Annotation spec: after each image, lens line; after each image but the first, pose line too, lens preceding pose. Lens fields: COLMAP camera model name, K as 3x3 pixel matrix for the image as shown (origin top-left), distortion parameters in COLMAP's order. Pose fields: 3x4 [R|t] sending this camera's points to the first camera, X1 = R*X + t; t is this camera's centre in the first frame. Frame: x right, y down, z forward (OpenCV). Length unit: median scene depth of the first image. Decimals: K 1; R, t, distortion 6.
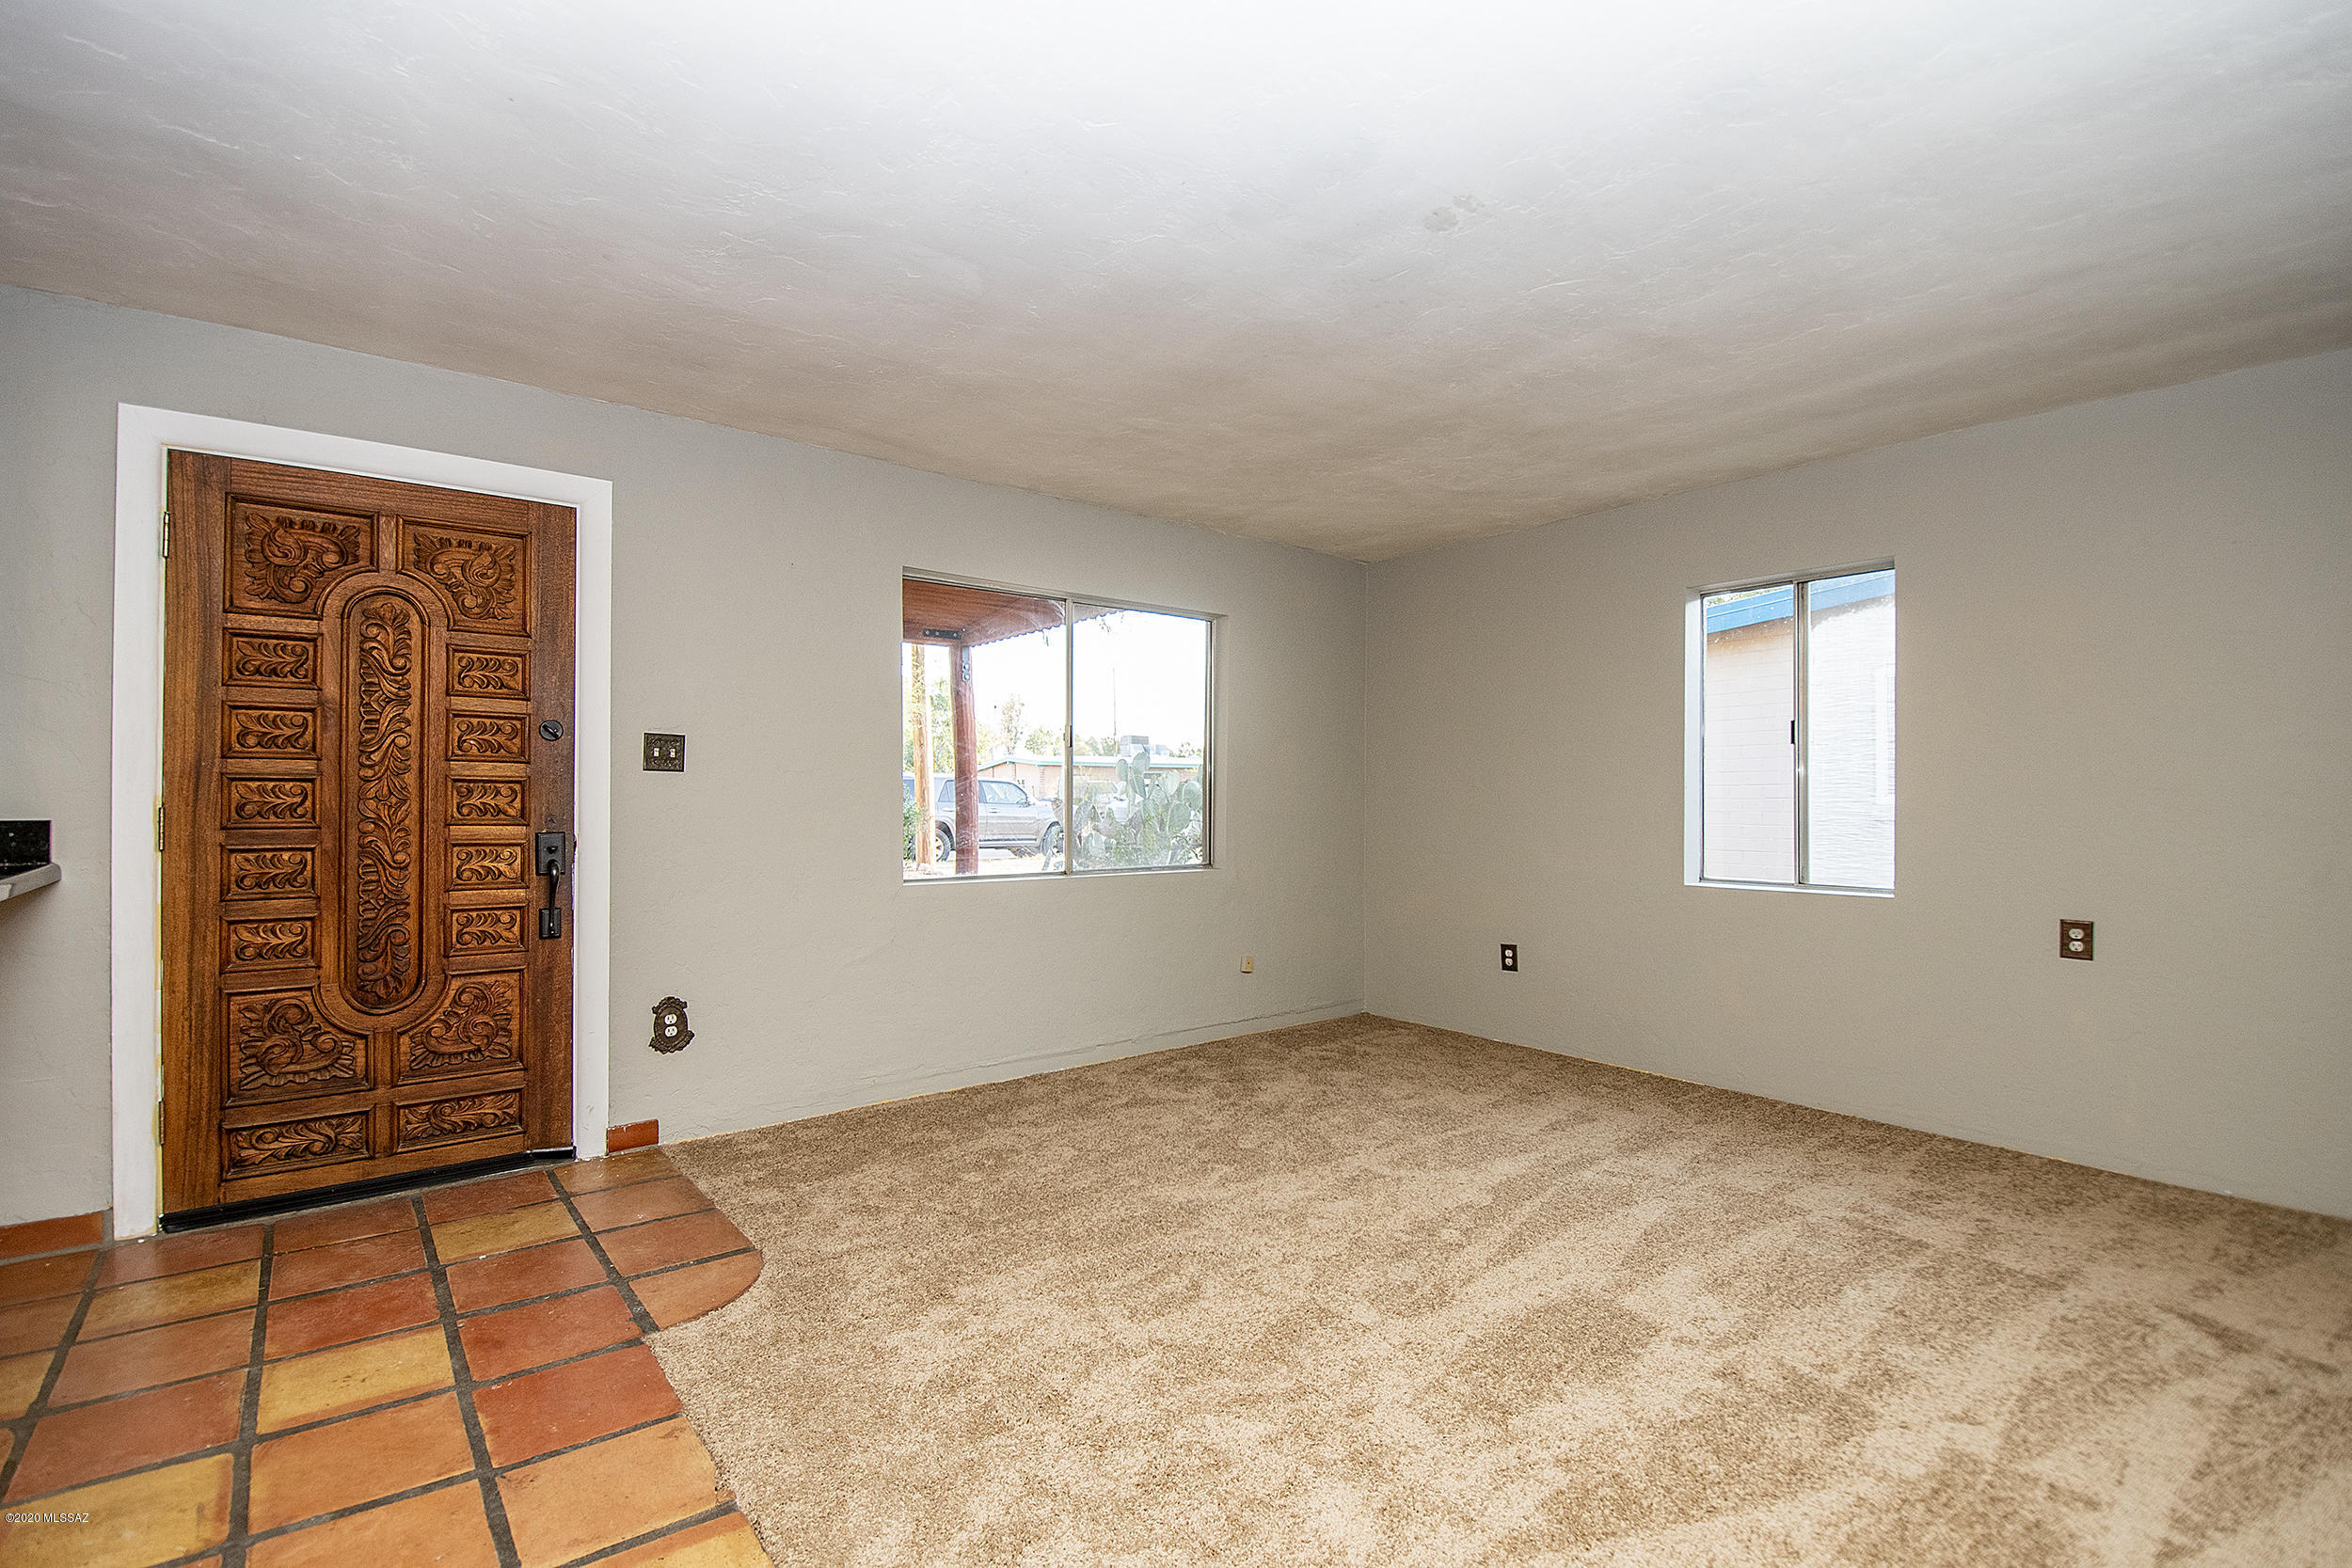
lens RADIAL K [[1059.2, 0, 1181.1], [0, 1059.2, 790.4], [0, 0, 1]] dist [0.010062, -0.018356]
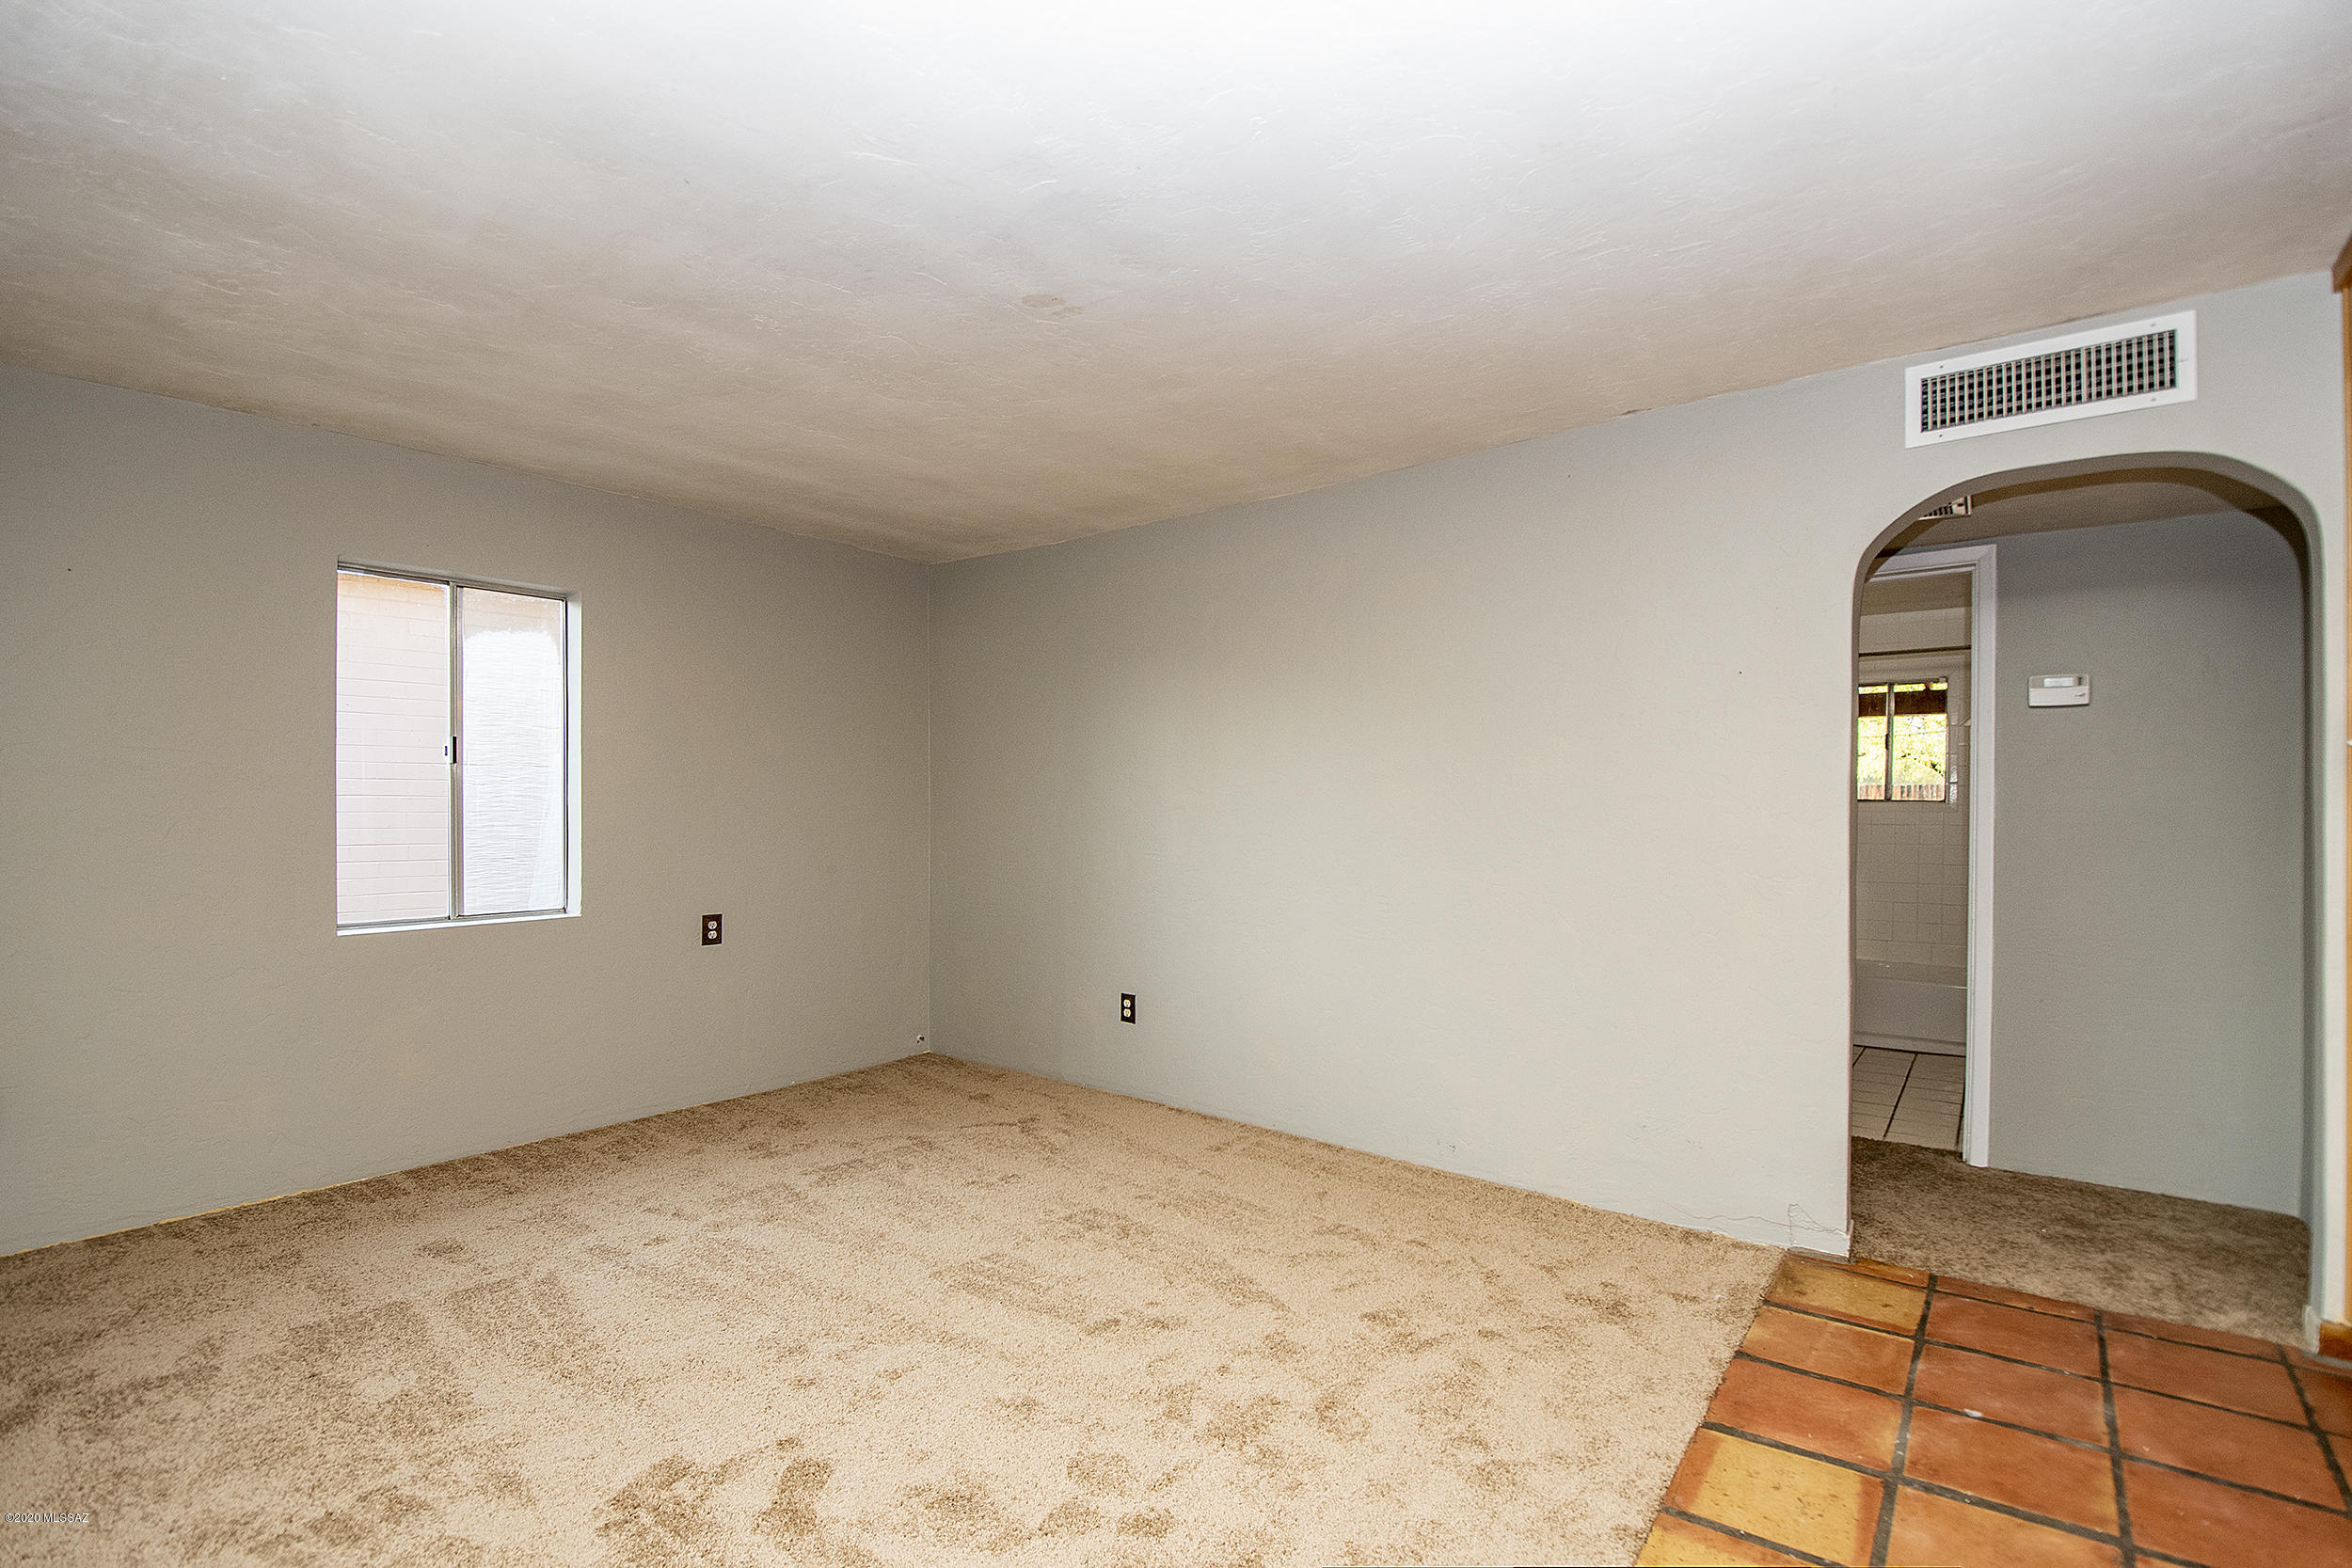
lens RADIAL K [[1093.7, 0, 1207.3], [0, 1093.7, 810.9], [0, 0, 1]] dist [-0.002065, -0.009303]
pose [[-0.254888, -0.009631, 0.966923, -0.640704], [-0.009710, 0.999925, 0.007400, -0.020792], [-0.966922, -0.007503, -0.254963, 0.811972]]
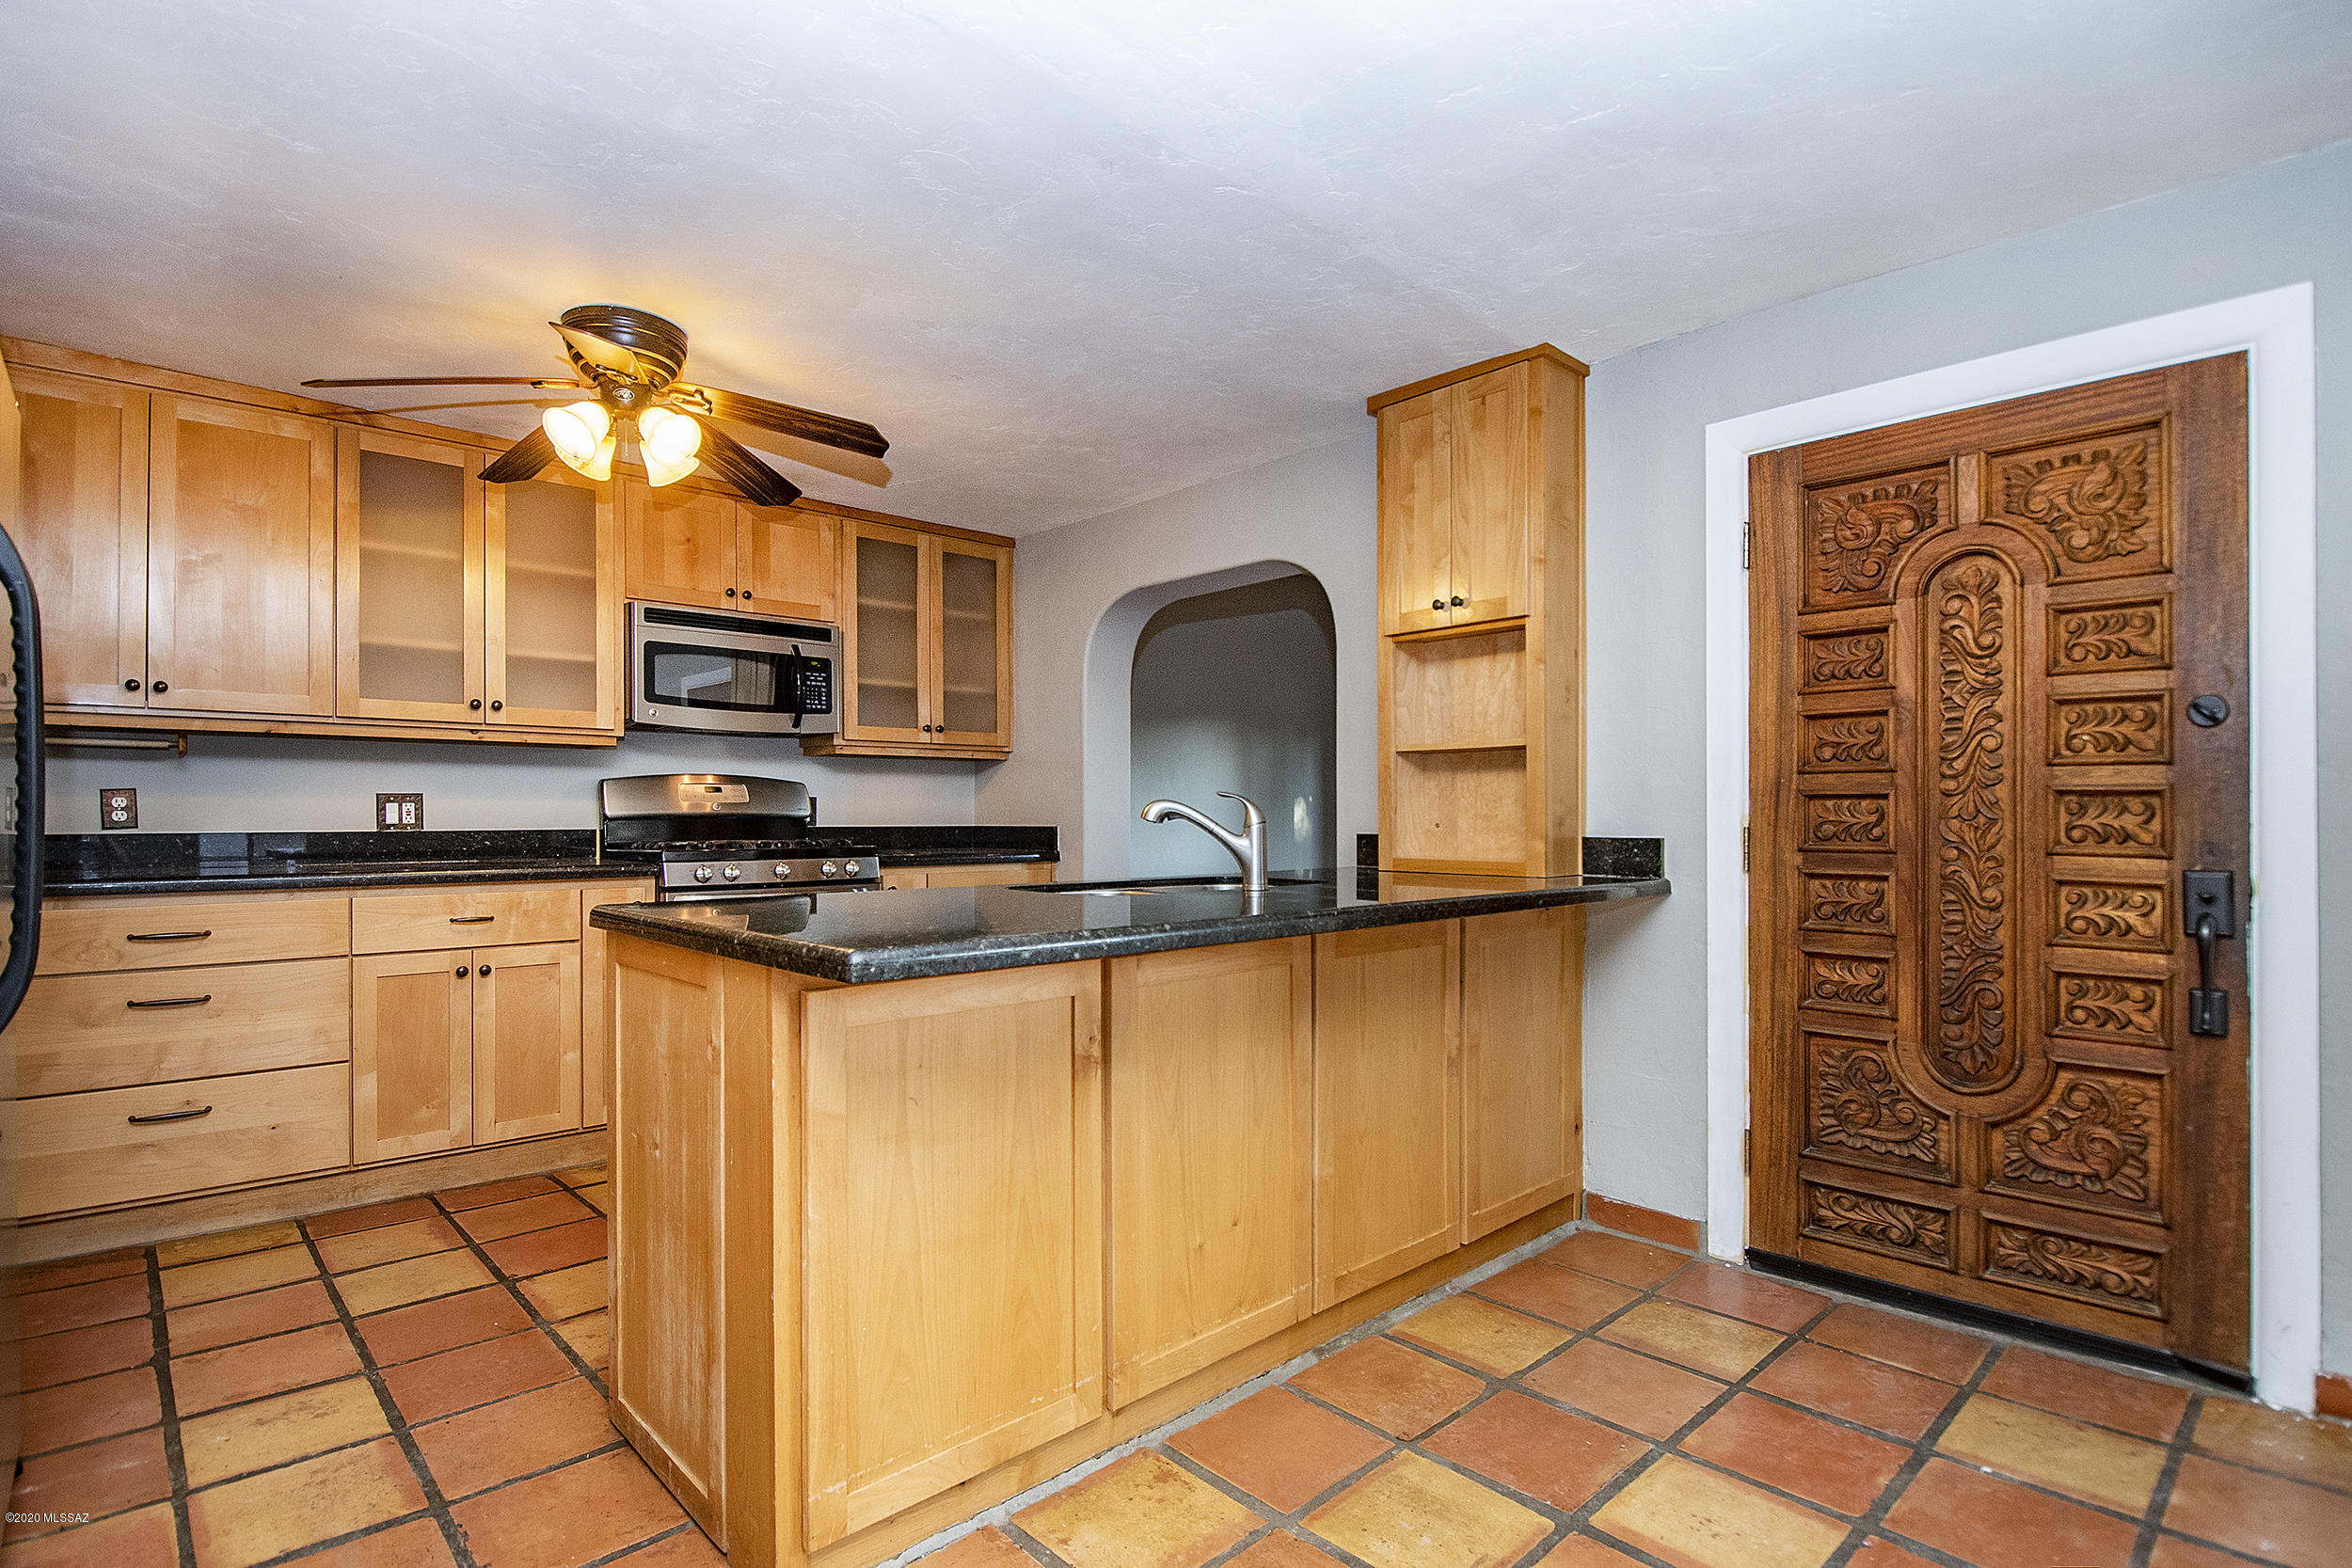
lens RADIAL K [[1159.0, 0, 1185.9], [0, 1159.0, 816.6], [0, 0, 1]] dist [0.031119, -0.036786]
pose [[0.083447, -0.003290, -0.996507, 0.055424], [0.005313, 0.999982, -0.002857, 0.006346], [0.996498, -0.005056, 0.083463, 0.353676]]
